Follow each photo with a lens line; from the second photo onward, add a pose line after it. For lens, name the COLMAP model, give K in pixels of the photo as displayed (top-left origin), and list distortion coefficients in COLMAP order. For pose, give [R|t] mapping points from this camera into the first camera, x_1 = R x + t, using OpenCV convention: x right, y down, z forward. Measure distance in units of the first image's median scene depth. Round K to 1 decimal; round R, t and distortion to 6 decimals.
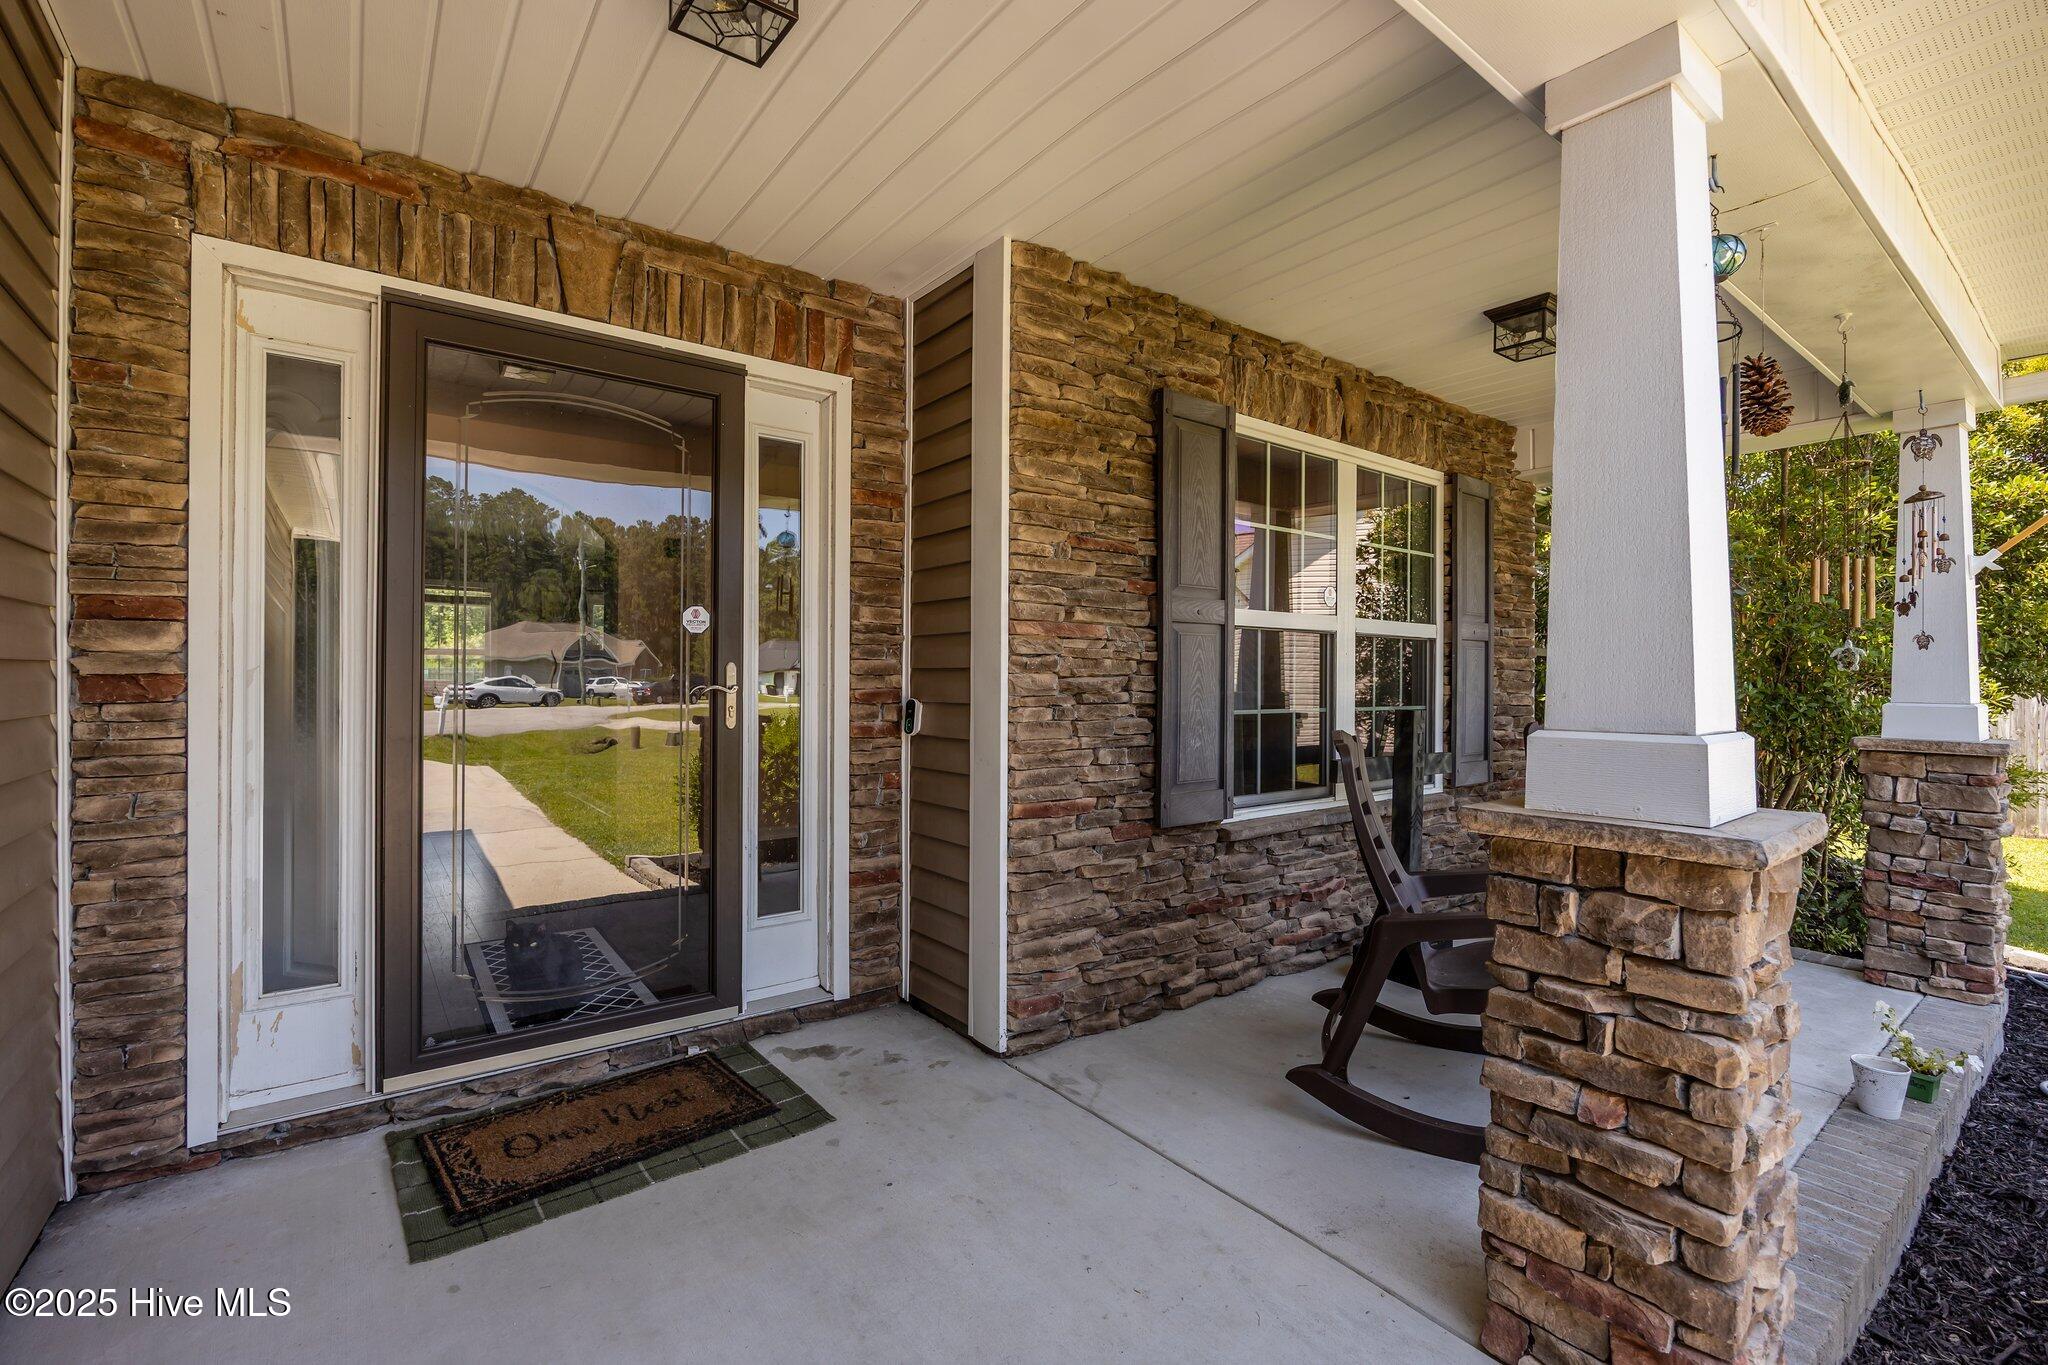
lens RADIAL K [[893.7, 0, 1024.0], [0, 893.7, 682.5], [0, 0, 1]] dist [-0.000221, -0.000049]
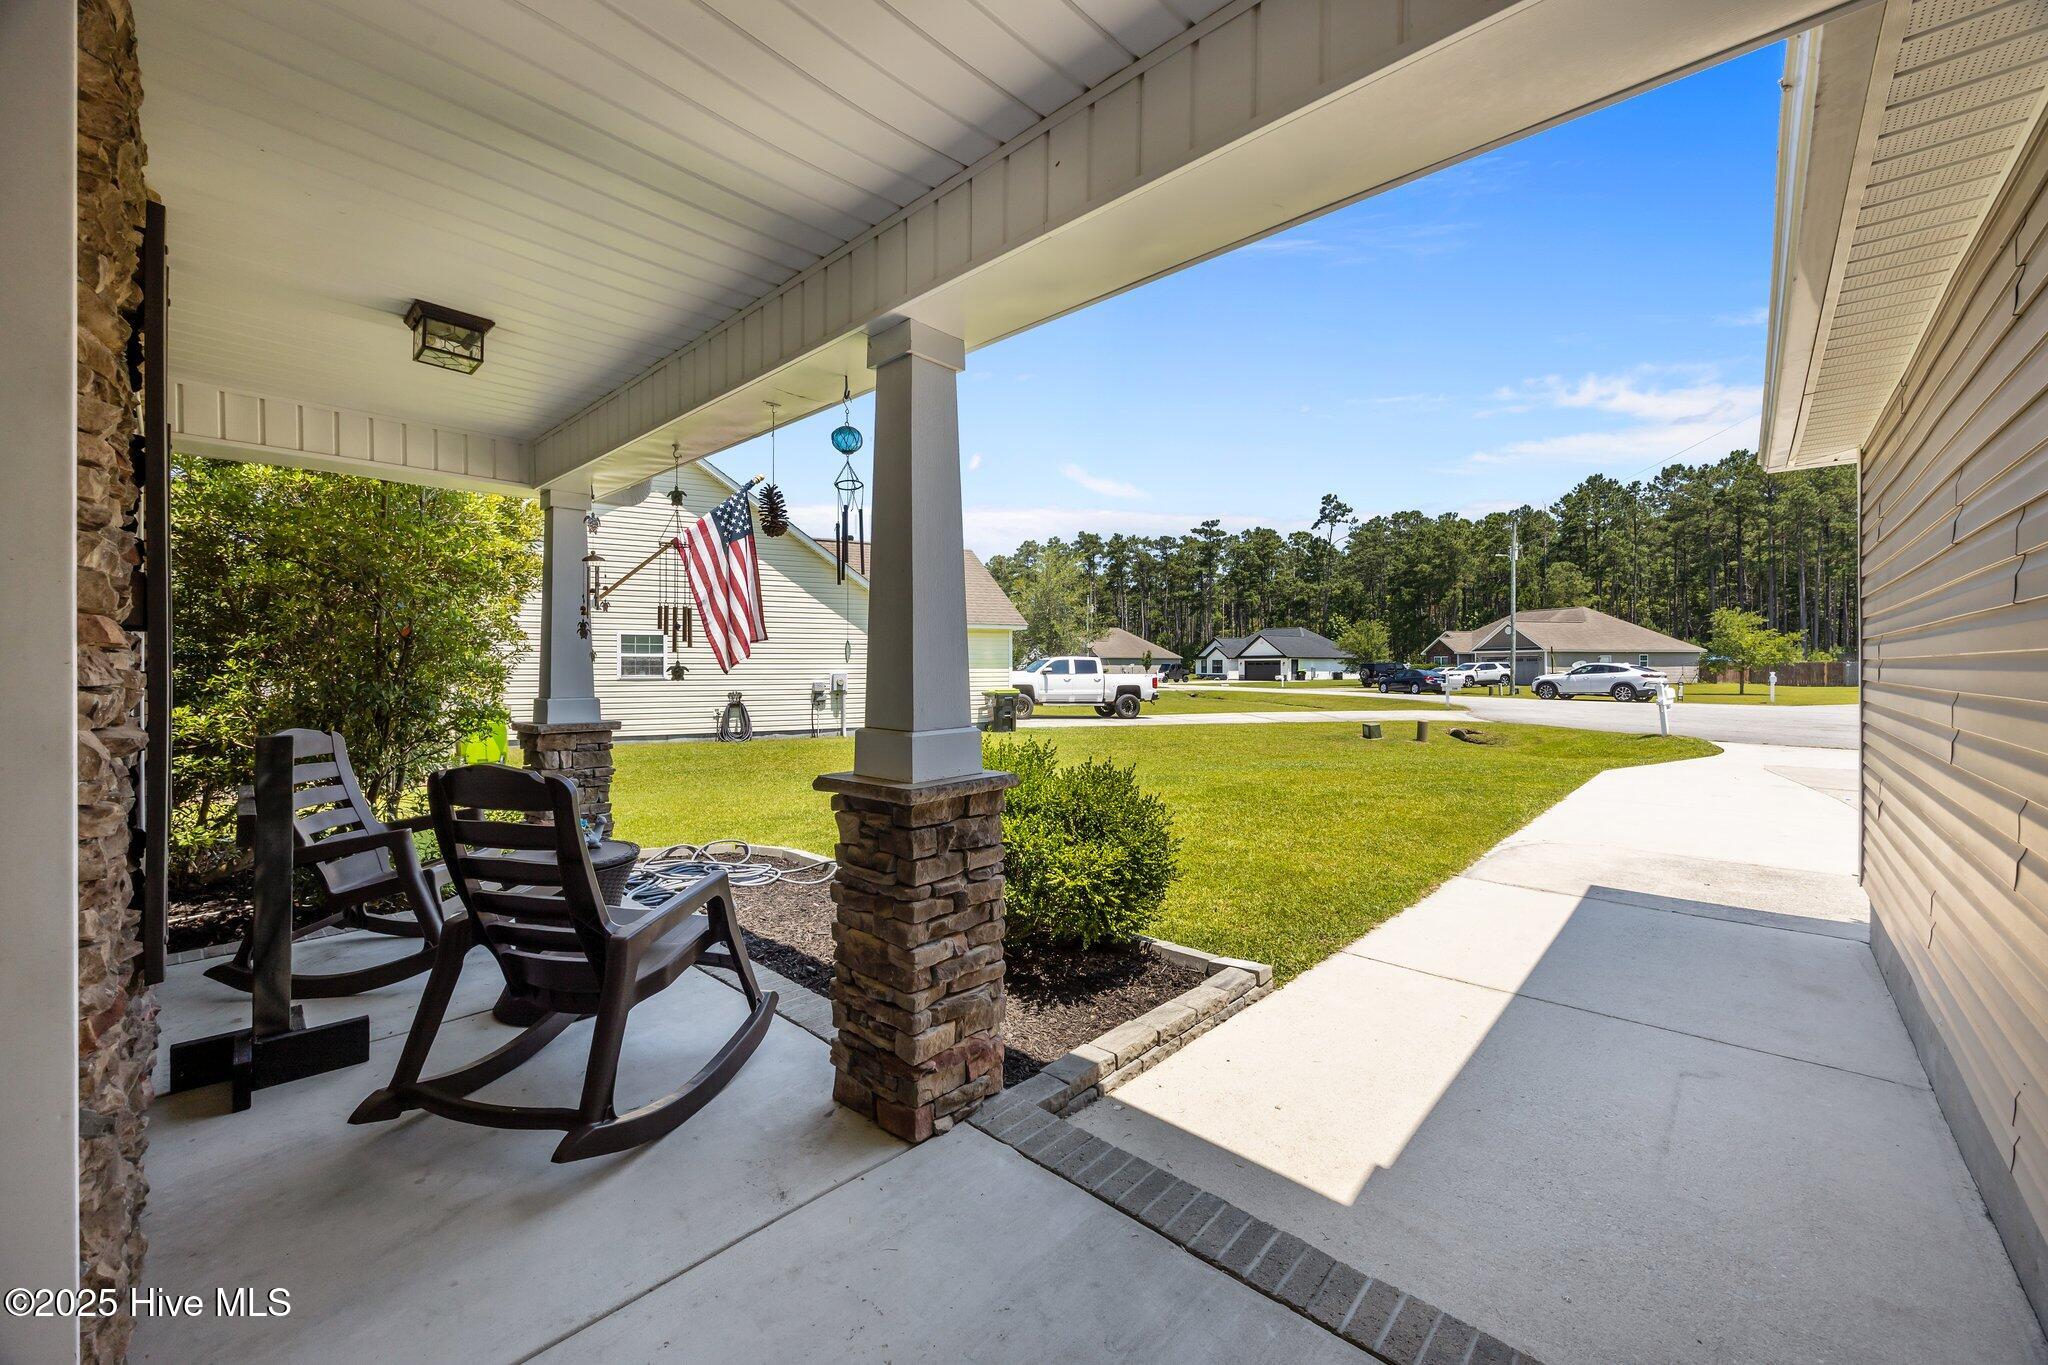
lens RADIAL K [[788.5, 0, 1023.6], [0, 788.5, 666.9], [0, 0, 1]] dist [-0.002735, 0.000130]
pose [[-0.171422, -0.004481, 0.985188, -0.435184], [0.003539, 0.999980, 0.005164, -0.036197], [-0.985191, 0.004372, -0.171403, 0.549174]]
